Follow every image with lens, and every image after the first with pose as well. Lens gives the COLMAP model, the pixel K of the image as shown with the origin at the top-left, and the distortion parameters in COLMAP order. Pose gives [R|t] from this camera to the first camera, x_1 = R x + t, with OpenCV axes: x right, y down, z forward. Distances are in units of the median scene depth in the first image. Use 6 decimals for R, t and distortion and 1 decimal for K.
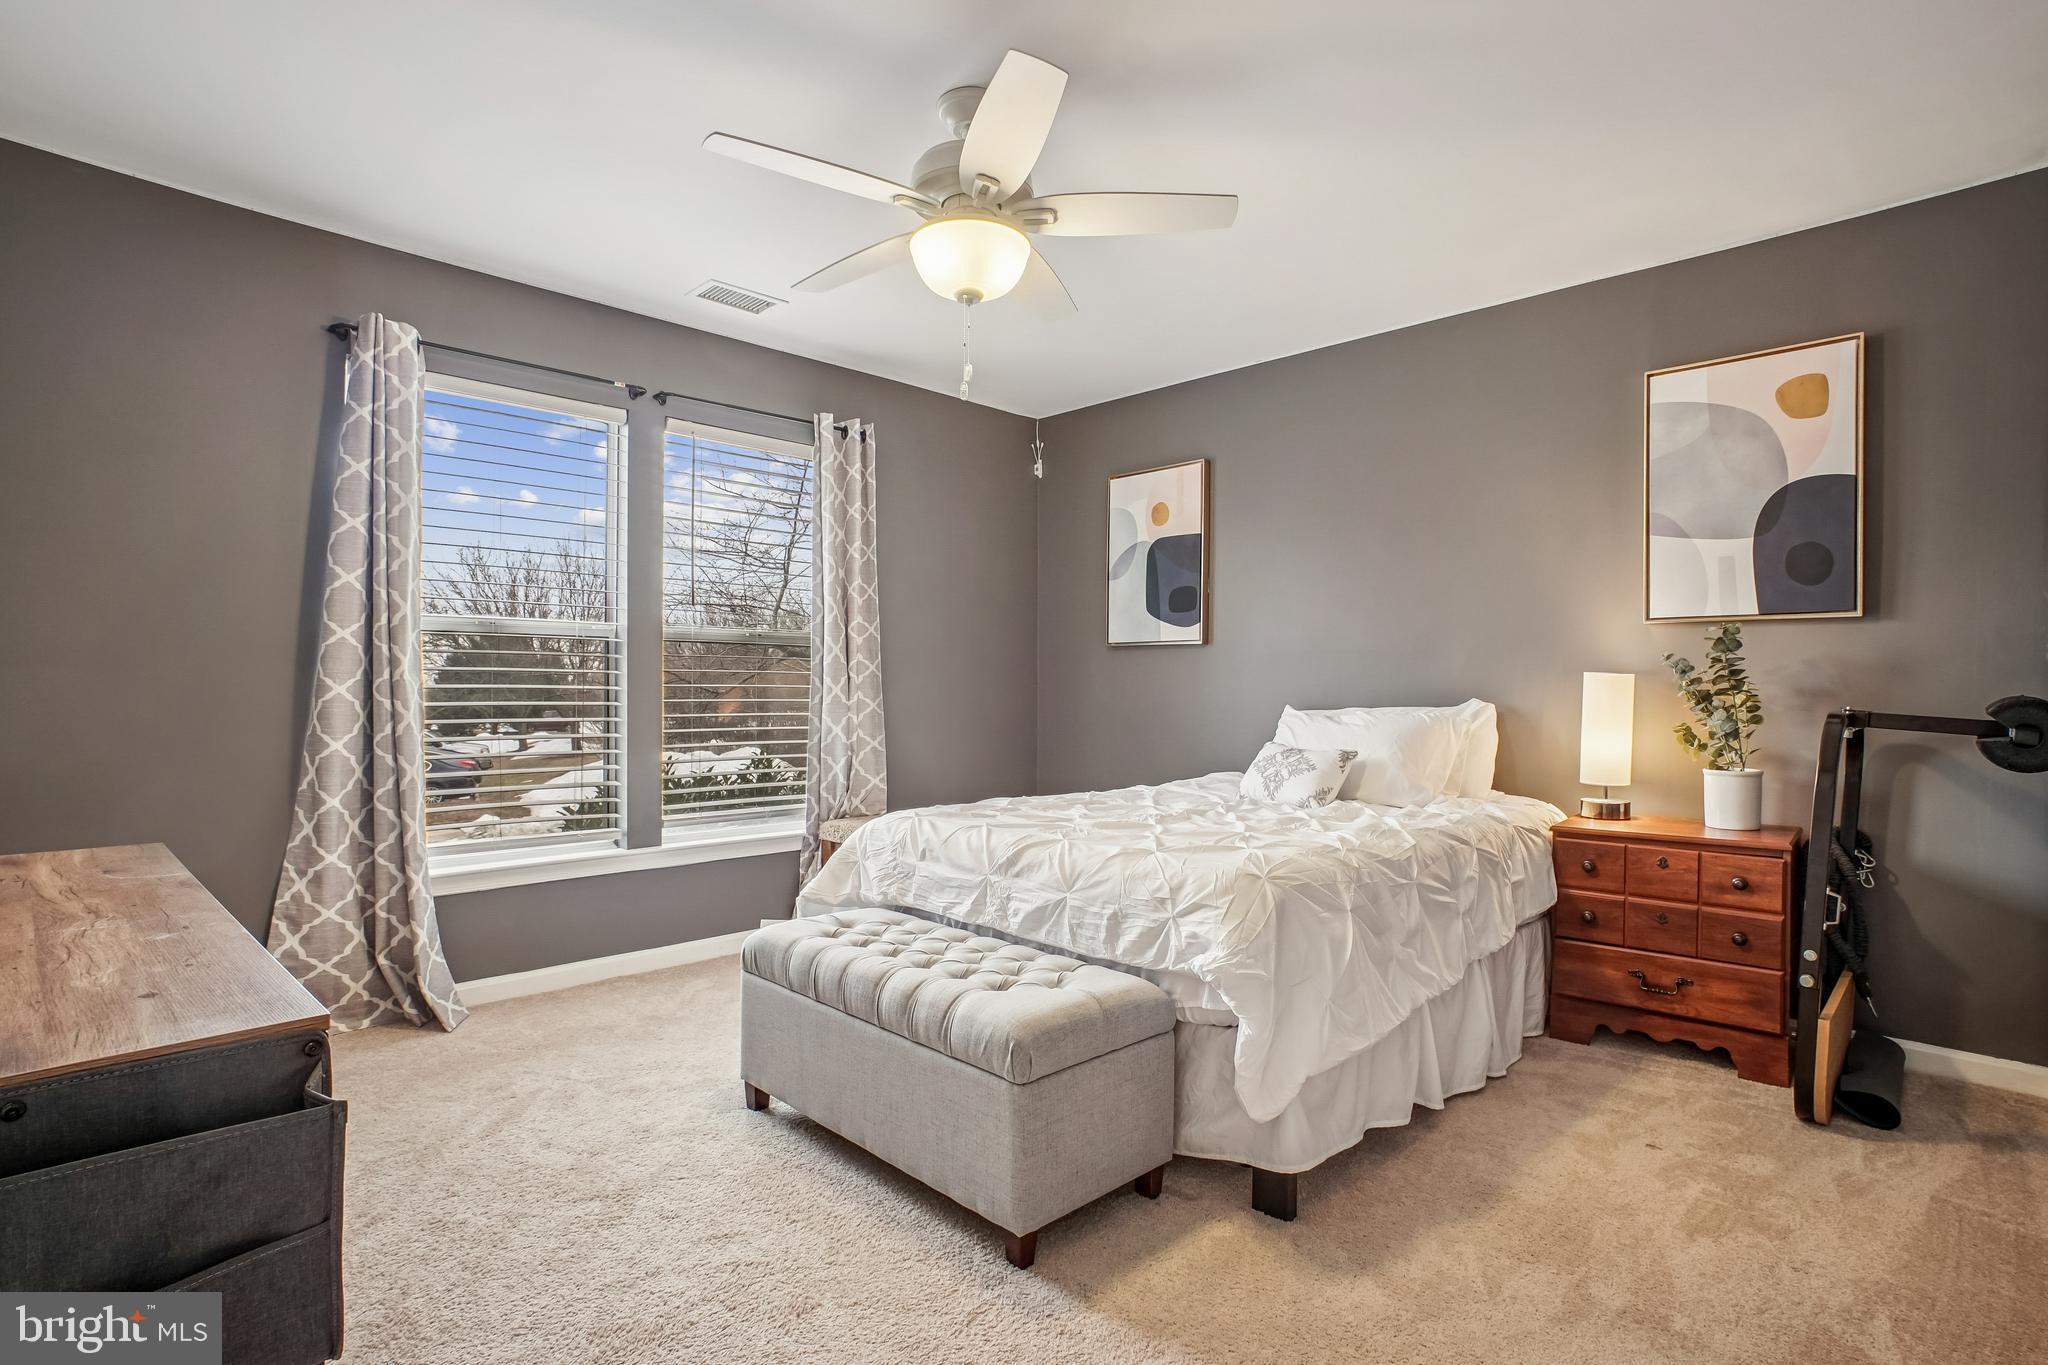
lens RADIAL K [[987.6, 0, 1027.5], [0, 987.6, 688.4], [0, 0, 1]] dist [-0.025959, 0.001958]
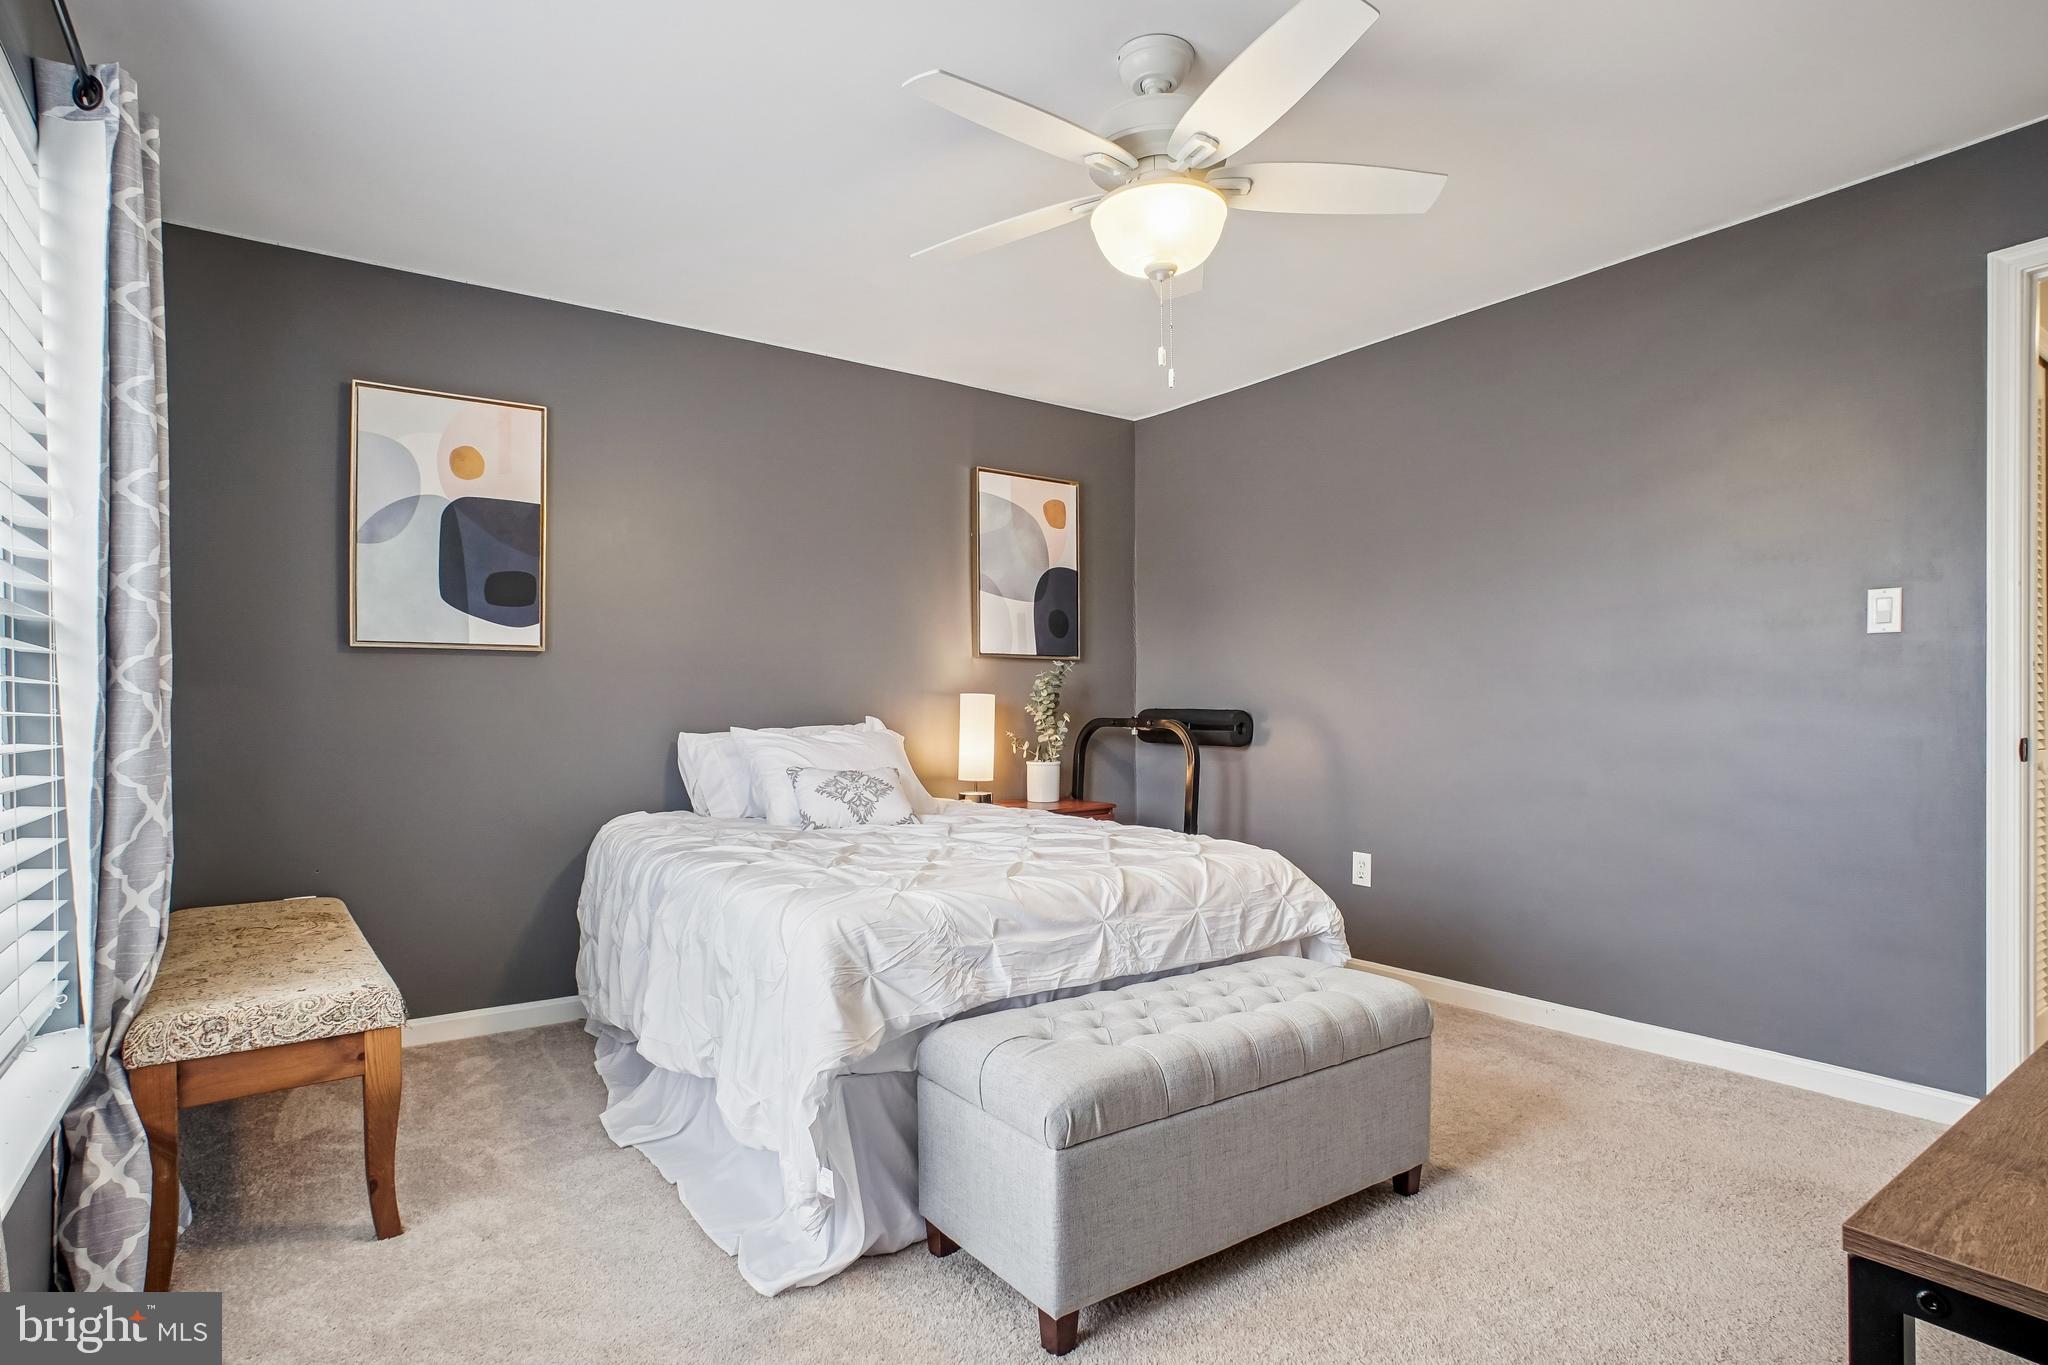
lens RADIAL K [[1024.3, 0, 1031.2], [0, 1024.3, 706.3], [0, 0, 1]] dist [-0.026492, 0.000734]
pose [[0.192868, -0.005328, 0.981210, -0.750258], [0.006563, 0.999970, 0.004139, -0.005262], [-0.981203, 0.005641, 0.192897, 0.702059]]
